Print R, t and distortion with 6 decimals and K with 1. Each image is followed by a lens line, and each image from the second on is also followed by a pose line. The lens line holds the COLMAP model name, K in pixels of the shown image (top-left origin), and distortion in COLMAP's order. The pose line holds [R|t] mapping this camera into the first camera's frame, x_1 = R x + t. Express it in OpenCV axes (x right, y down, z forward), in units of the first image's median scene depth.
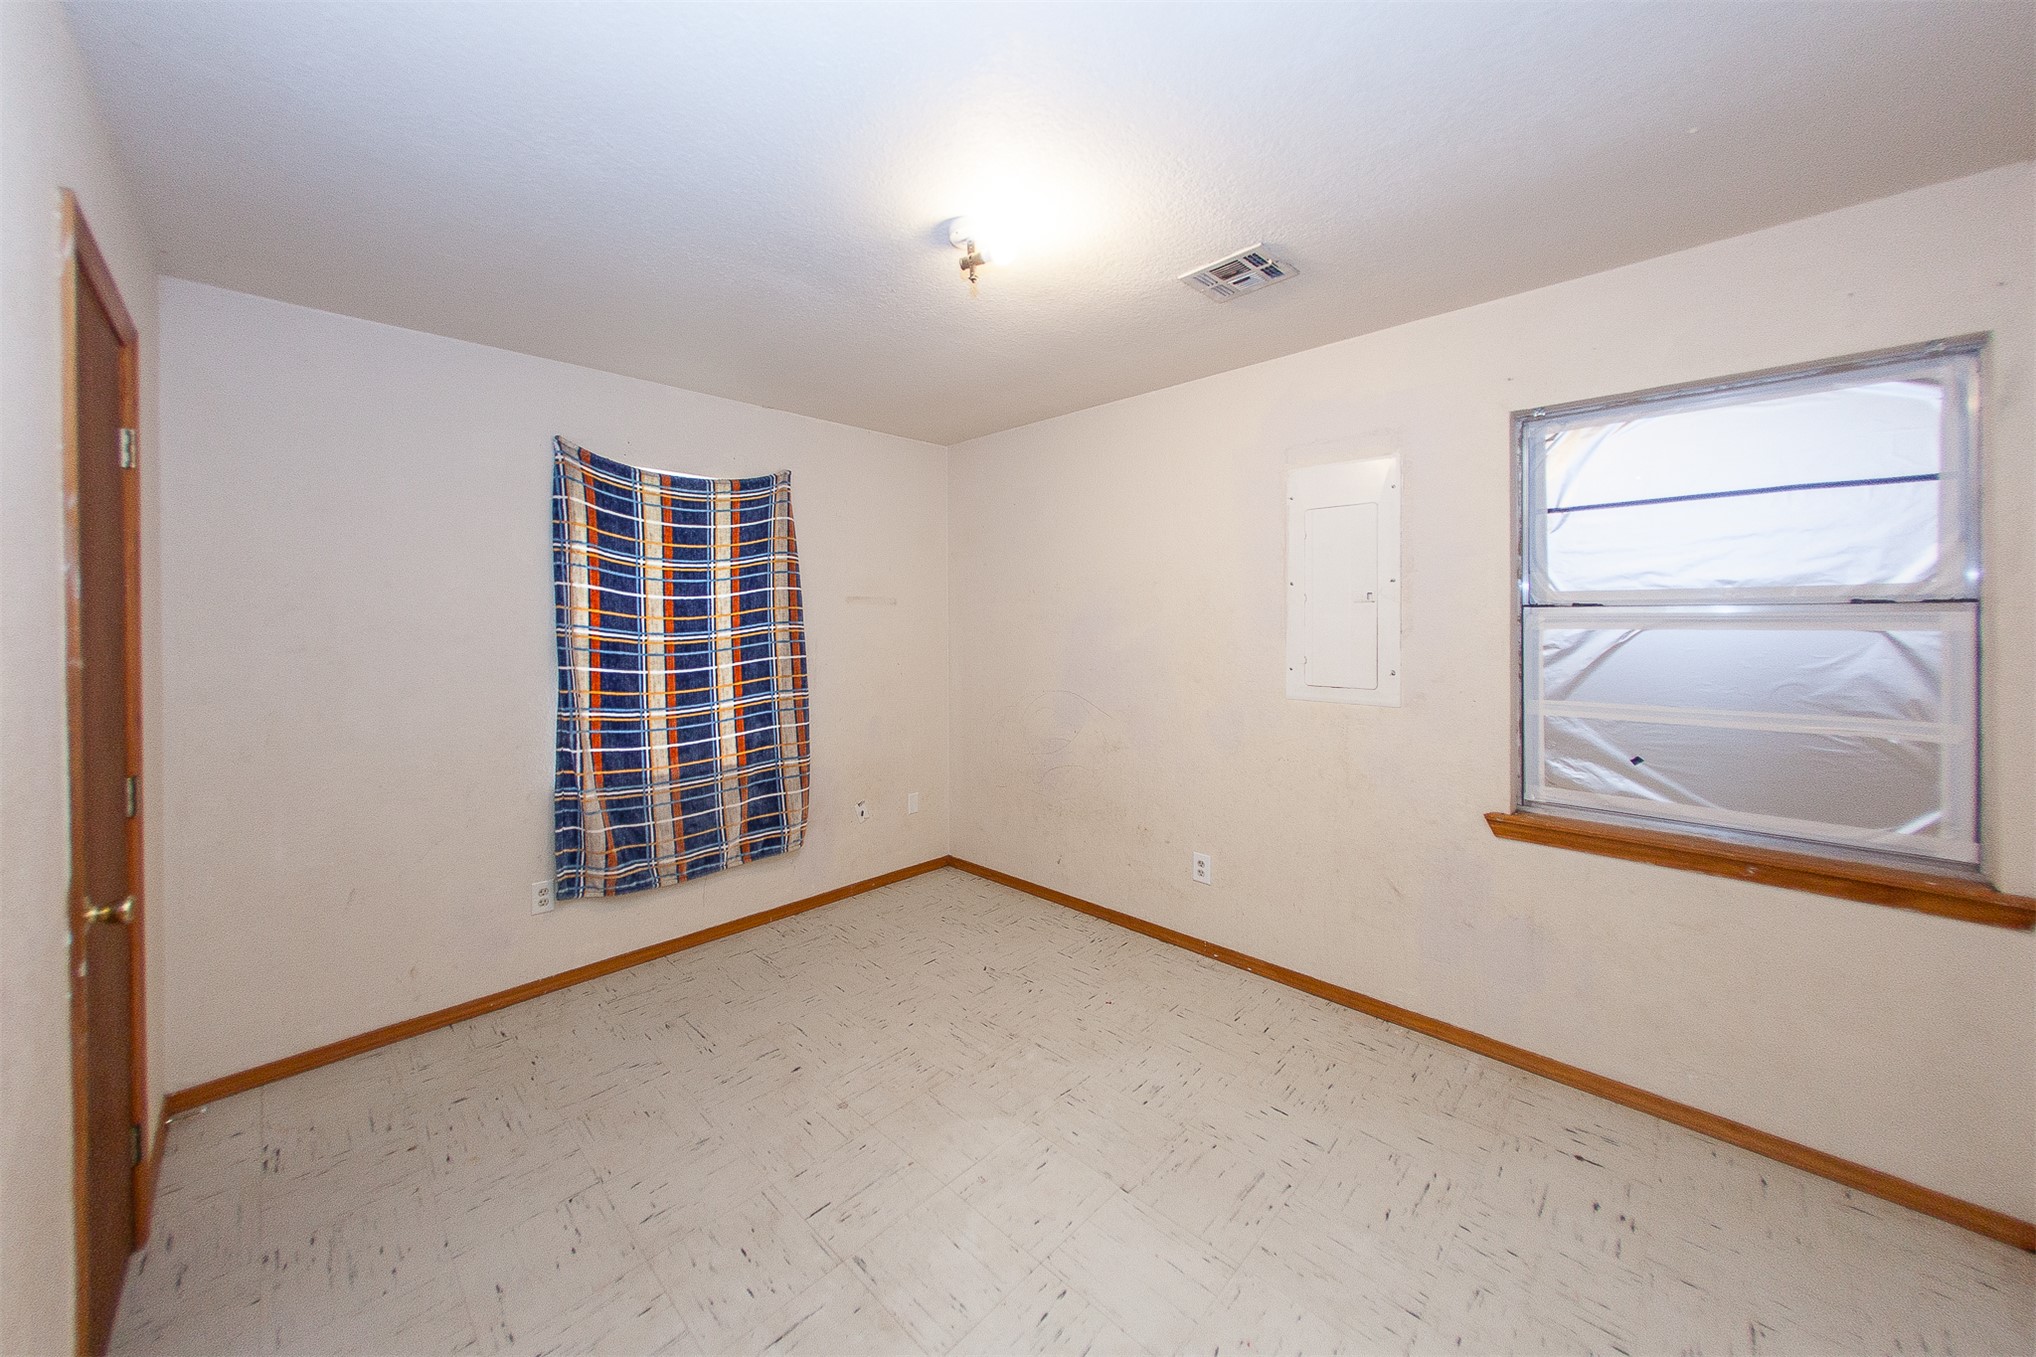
lens RADIAL K [[720.8, 0, 974.4], [0, 720.8, 621.1], [0, 0, 1]] dist [-0.000410, -0.000061]
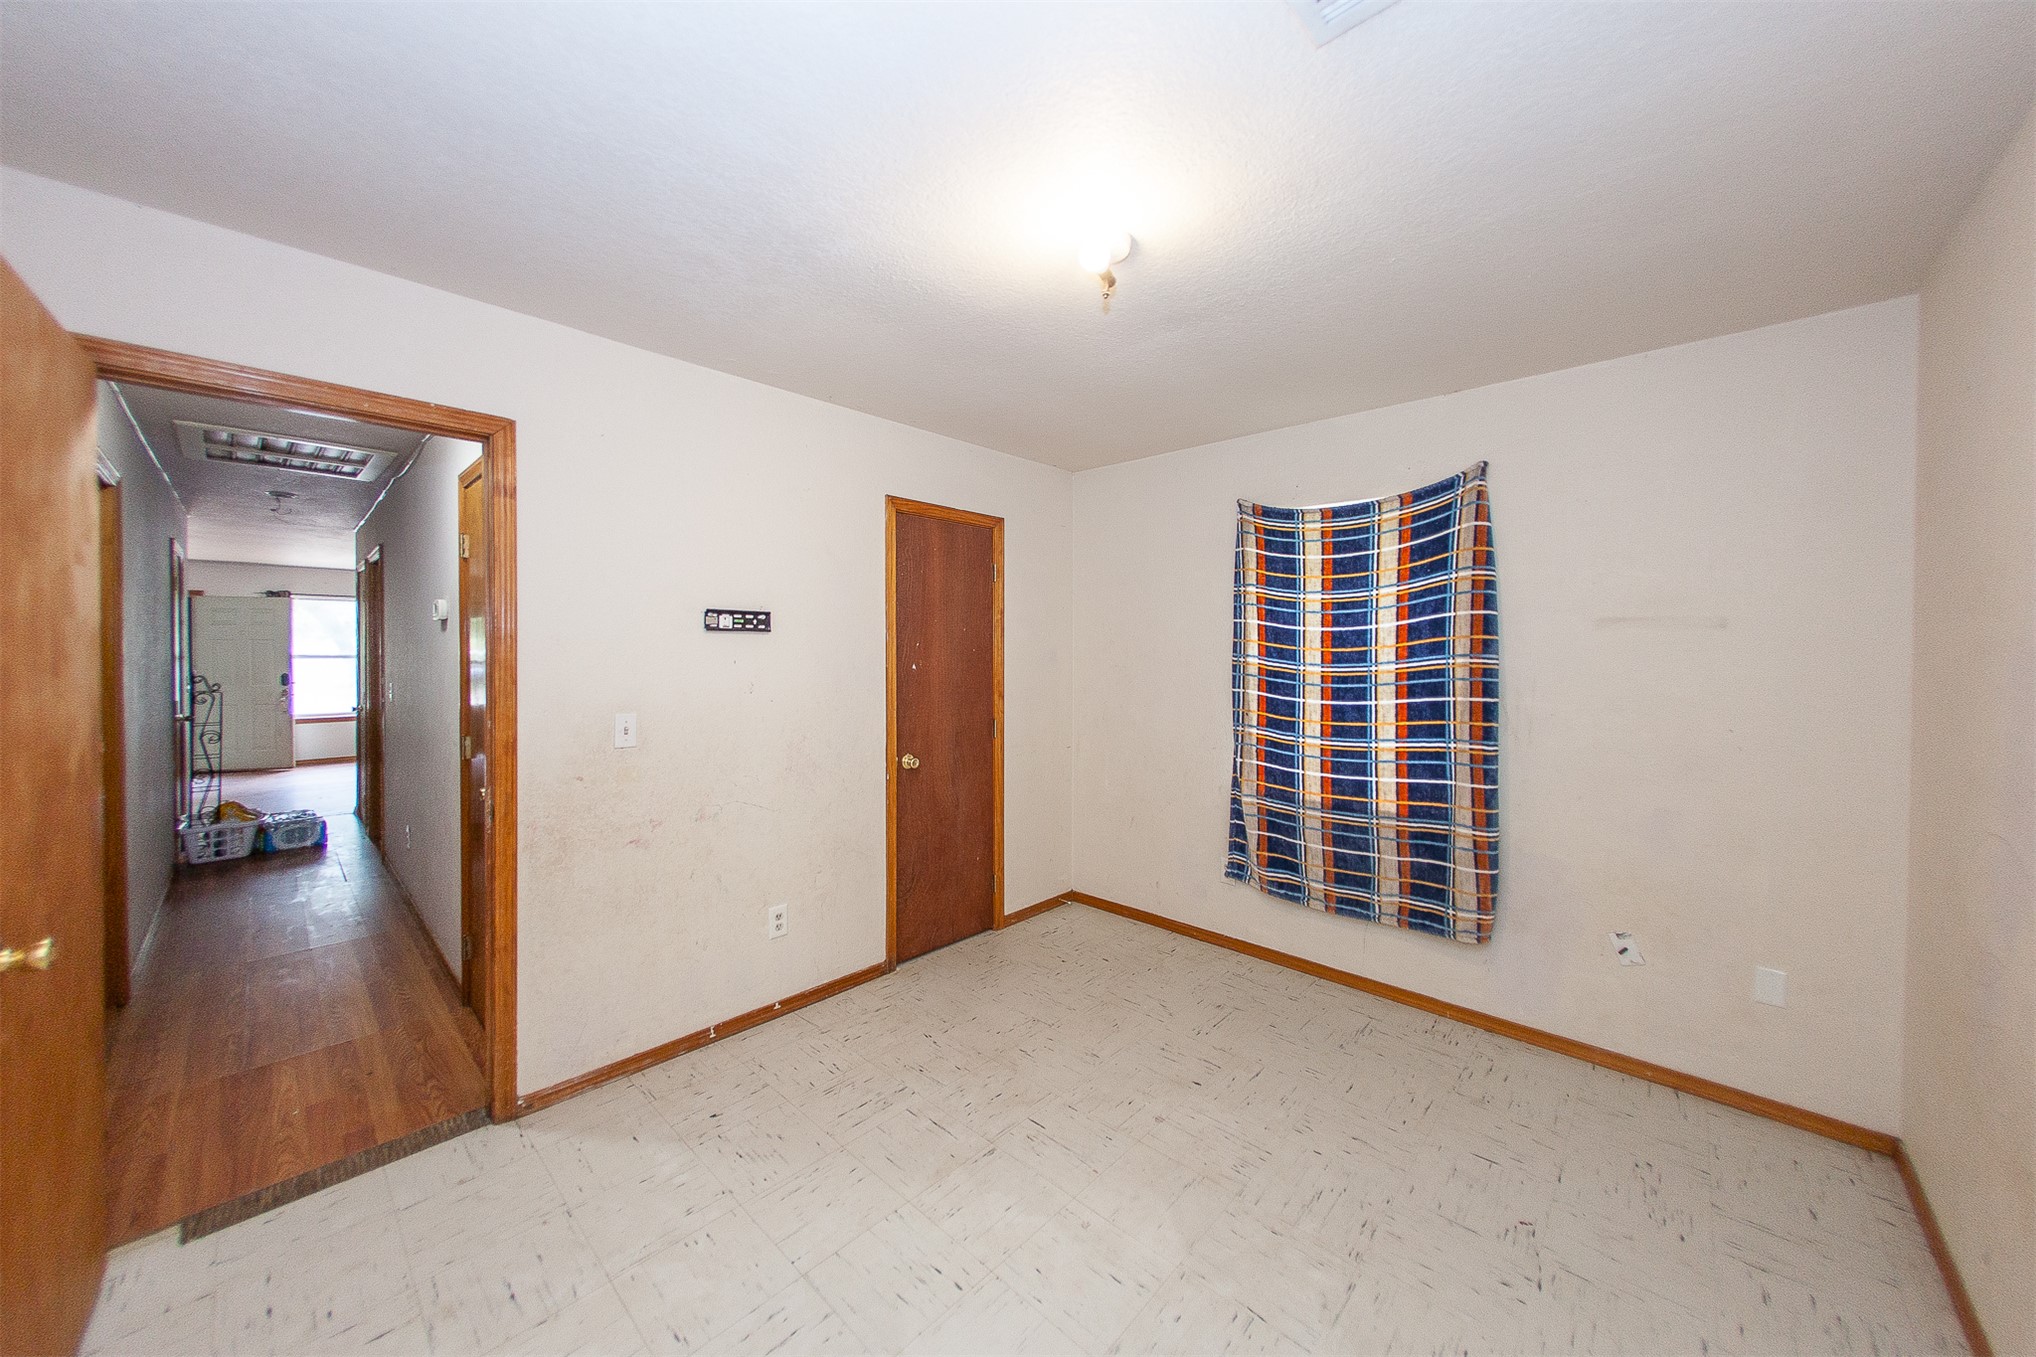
lens RADIAL K [[729.2, 0, 997.7], [0, 729.2, 659.0], [0, 0, 1]] dist [-0.000642, 0.000059]
pose [[0.025743, 0.019600, -0.999476, 0.586266], [-0.003281, 0.999804, 0.019522, -0.008908], [0.999663, 0.002776, 0.025803, 0.507716]]
